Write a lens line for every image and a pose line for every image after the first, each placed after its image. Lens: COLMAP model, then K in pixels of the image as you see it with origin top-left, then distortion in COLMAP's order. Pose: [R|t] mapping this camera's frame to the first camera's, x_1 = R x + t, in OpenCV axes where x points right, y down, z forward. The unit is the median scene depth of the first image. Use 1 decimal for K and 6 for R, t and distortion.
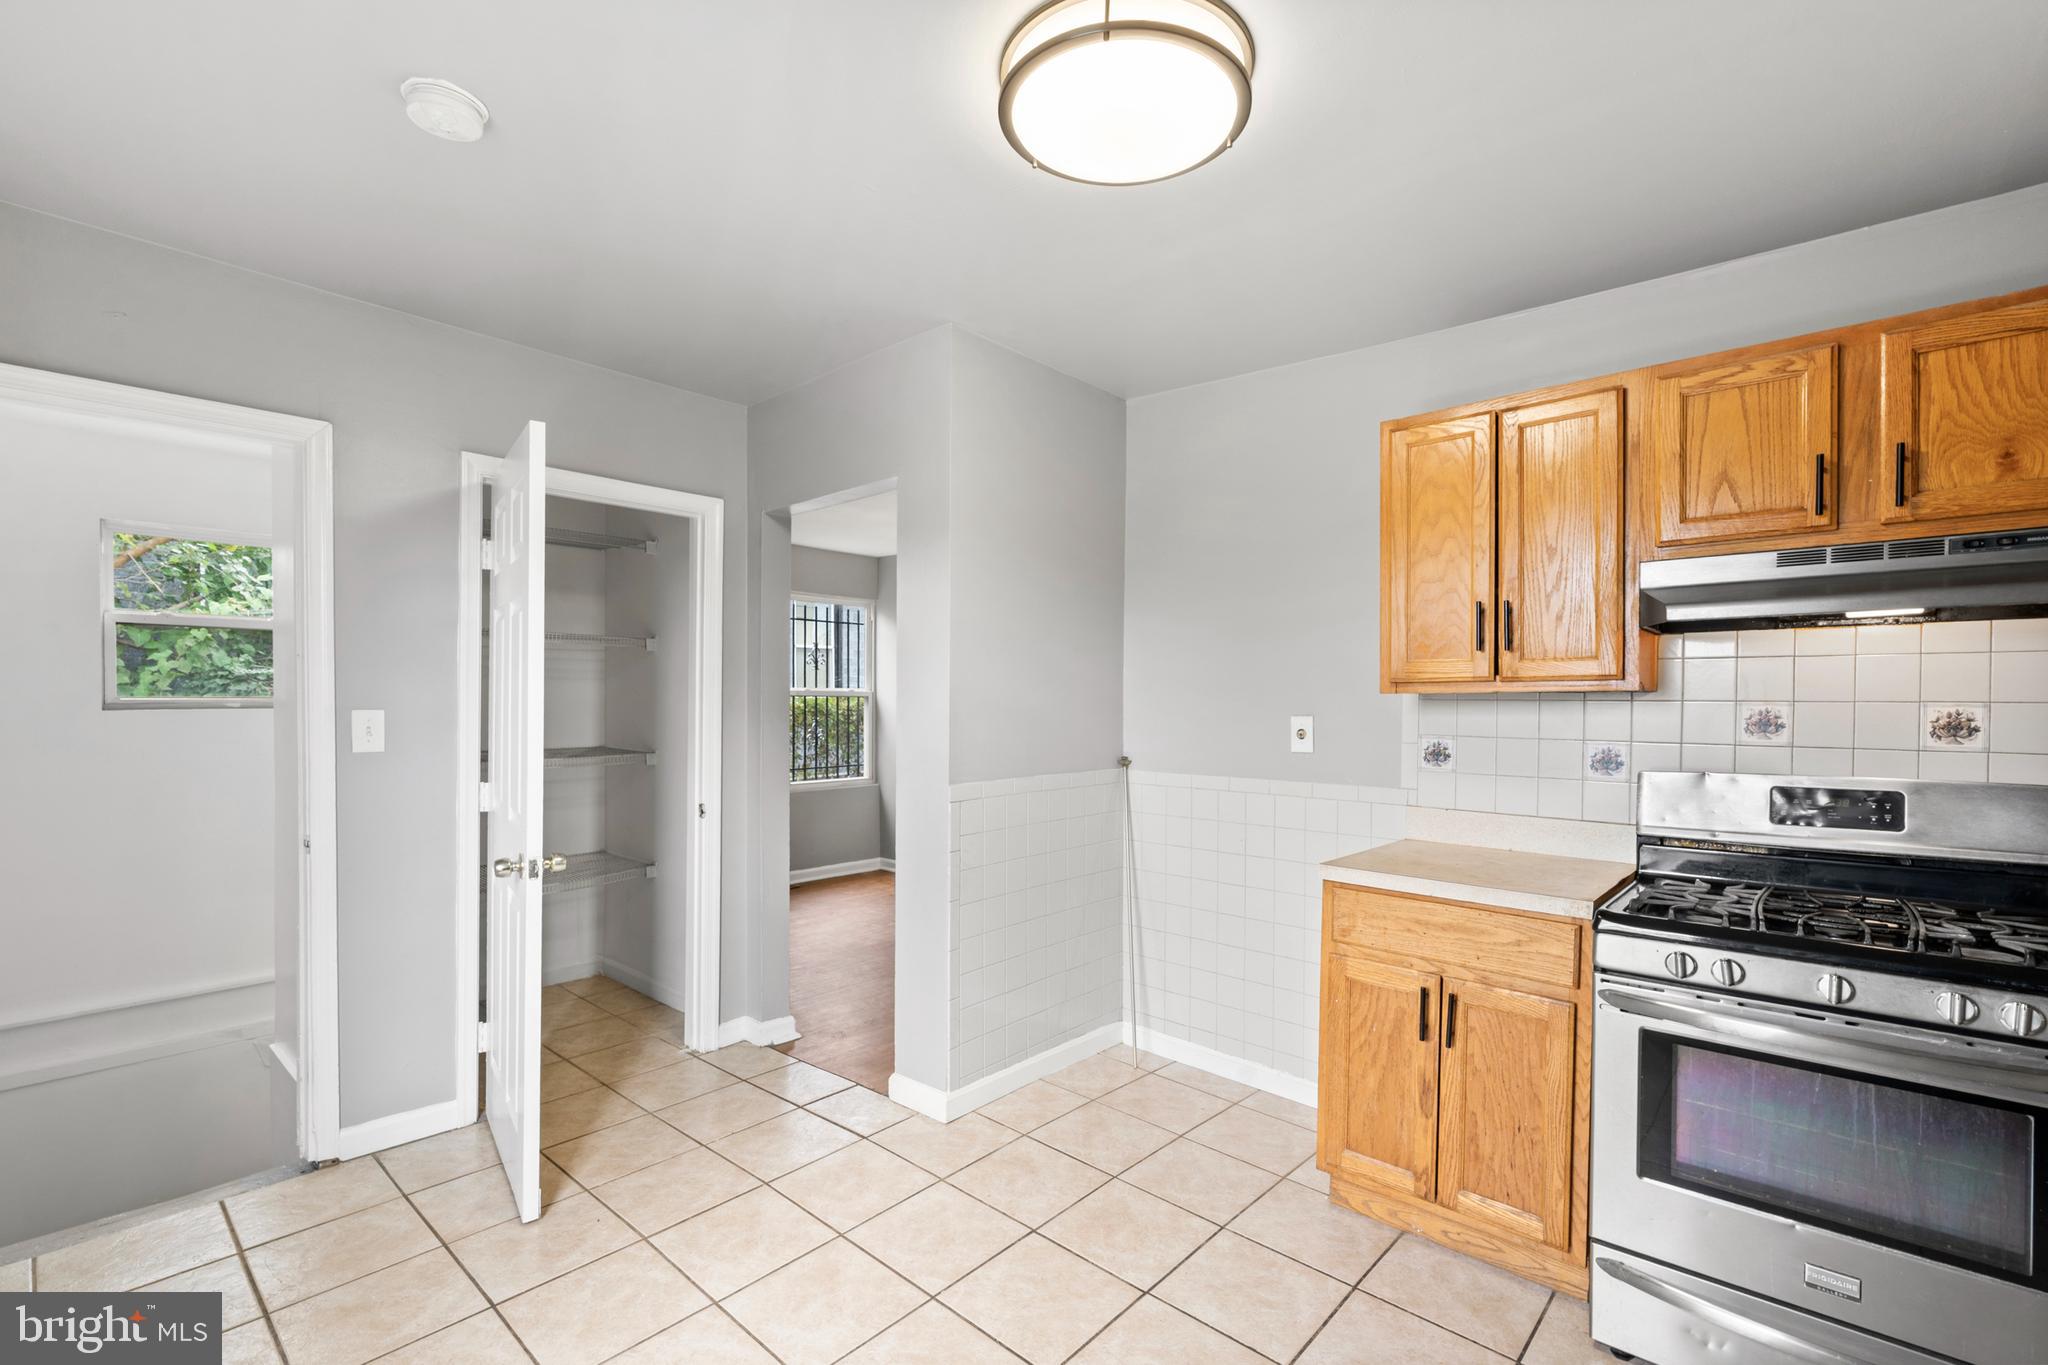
lens RADIAL K [[910.3, 0, 1009.7], [0, 910.3, 695.7], [0, 0, 1]] dist [-0.001257, -0.000670]
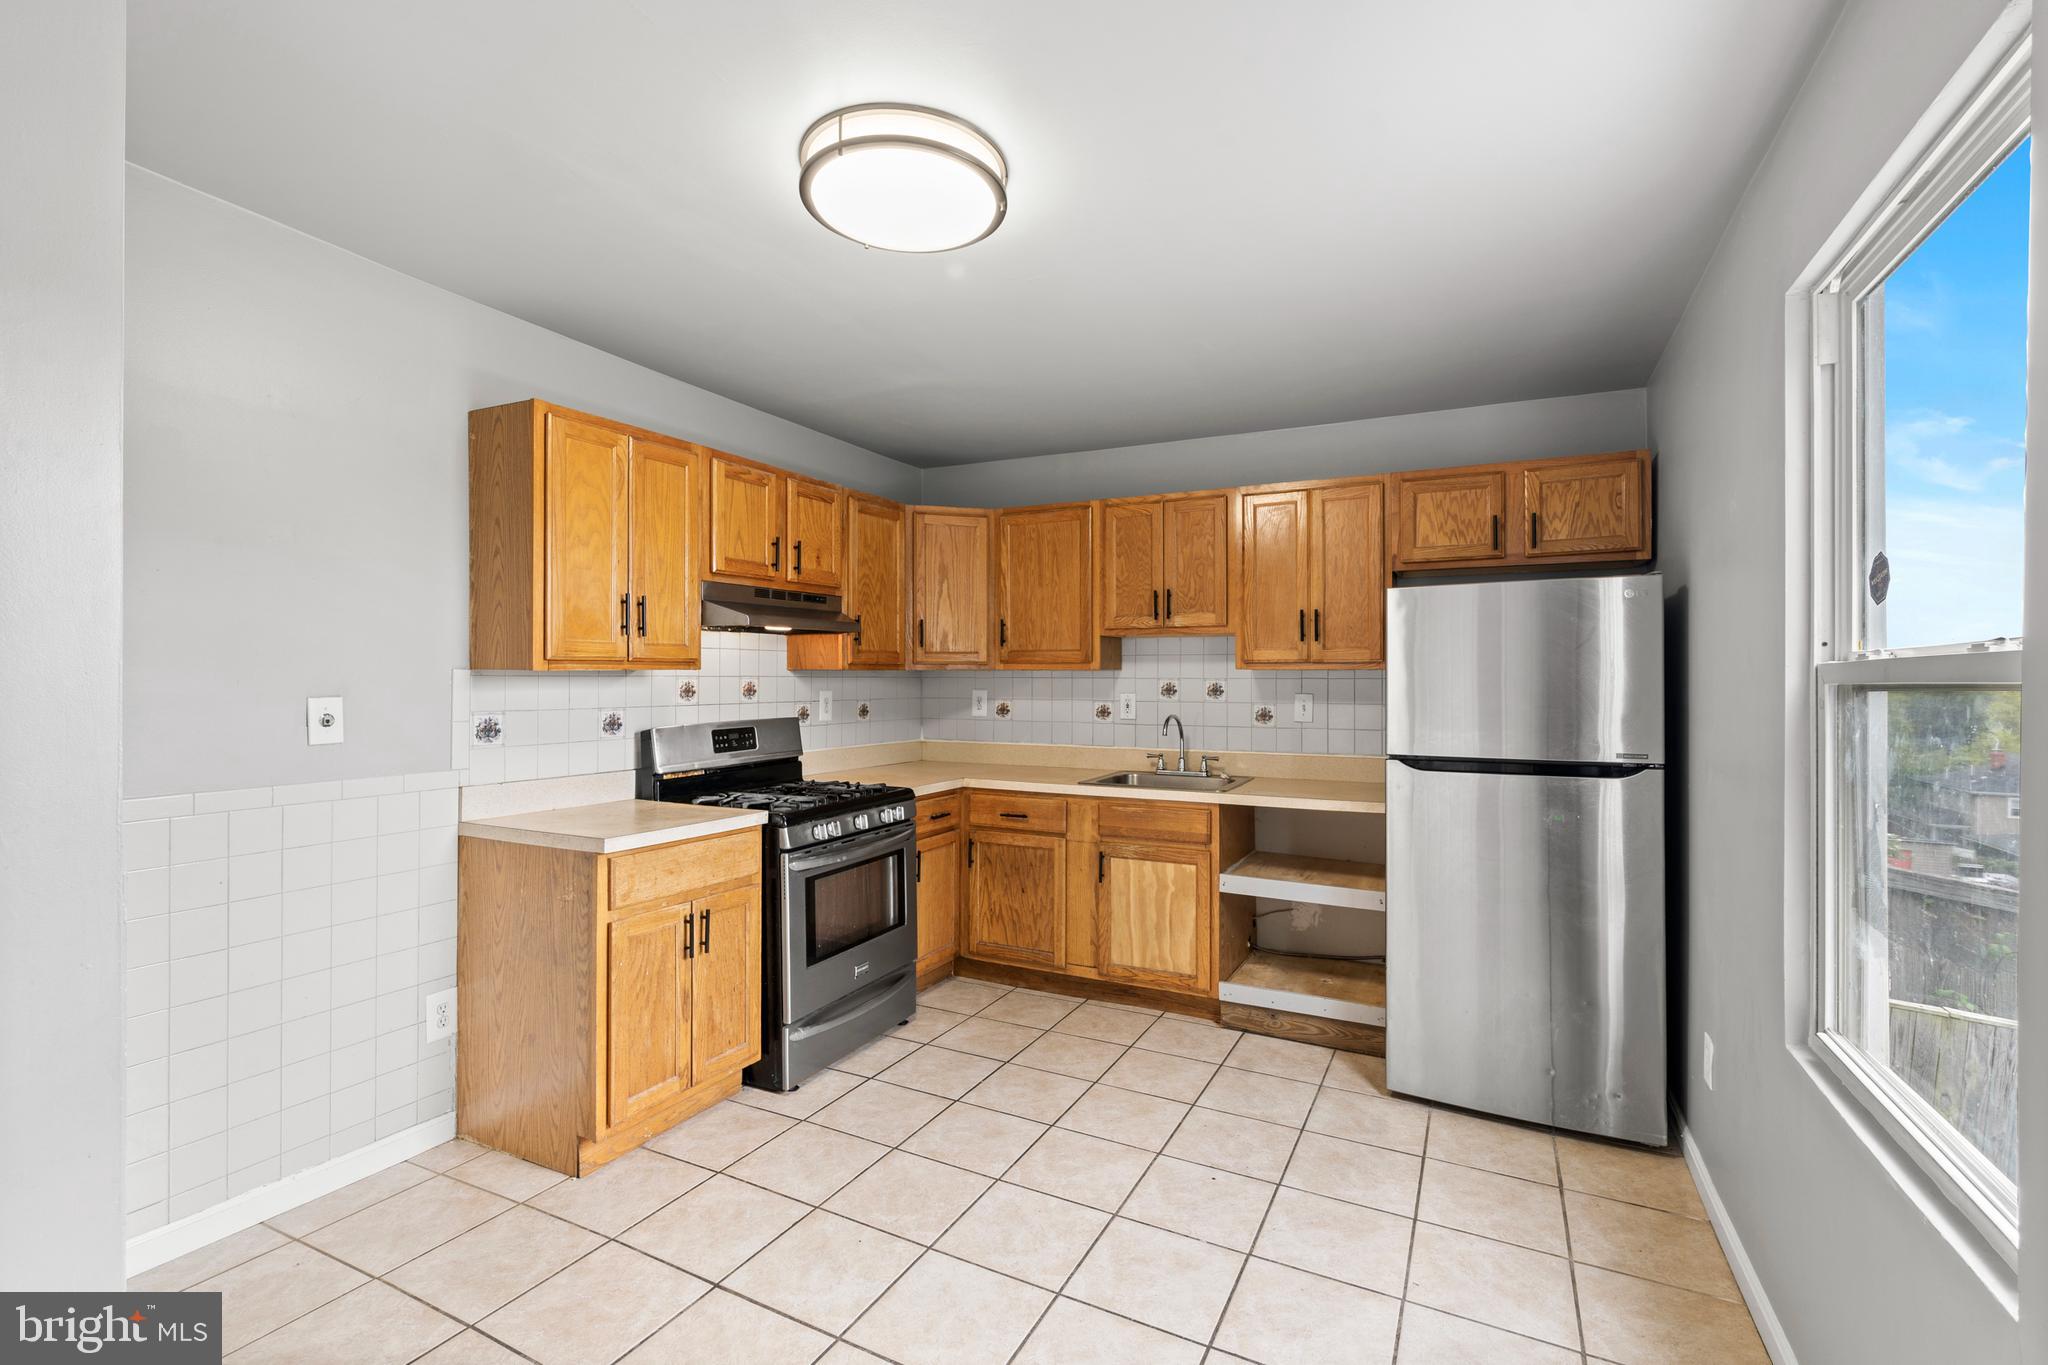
lens RADIAL K [[910.3, 0, 1014.5], [0, 910.3, 677.0], [0, 0, 1]] dist [-0.001257, -0.000670]
pose [[-0.248953, -0.007502, 0.968486, -0.808964], [-0.008717, 0.999947, 0.005505, -0.006384], [-0.968476, -0.007072, -0.249005, 0.868328]]
